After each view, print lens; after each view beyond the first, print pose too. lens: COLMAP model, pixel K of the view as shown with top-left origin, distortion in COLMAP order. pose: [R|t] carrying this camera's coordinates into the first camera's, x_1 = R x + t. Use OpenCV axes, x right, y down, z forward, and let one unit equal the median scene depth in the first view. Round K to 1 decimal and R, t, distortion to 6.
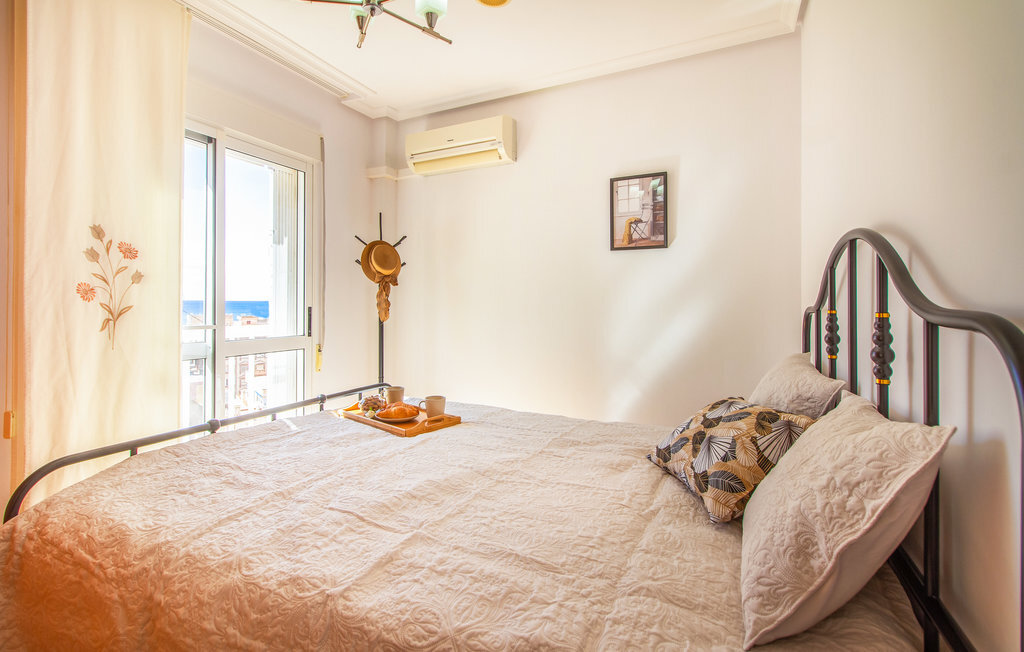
lens RADIAL K [[485.1, 0, 519.8], [0, 485.1, 306.1], [0, 0, 1]] dist [-0.001314, -0.000533]
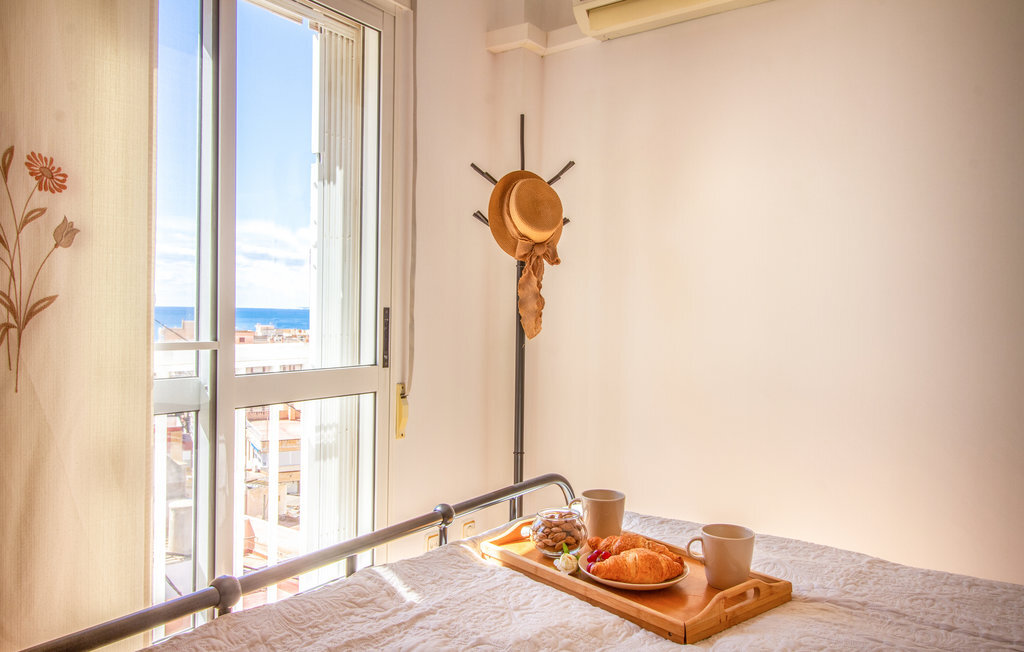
lens RADIAL K [[812.2, 0, 512.0], [0, 812.2, 326.0], [0, 0, 1]] dist [-0.004504, -0.009172]
pose [[0.980656, 0.006964, -0.195613, -0.181775], [-0.005065, 0.999935, 0.010205, 0.013874], [0.195672, -0.009017, 0.980628, 0.266352]]
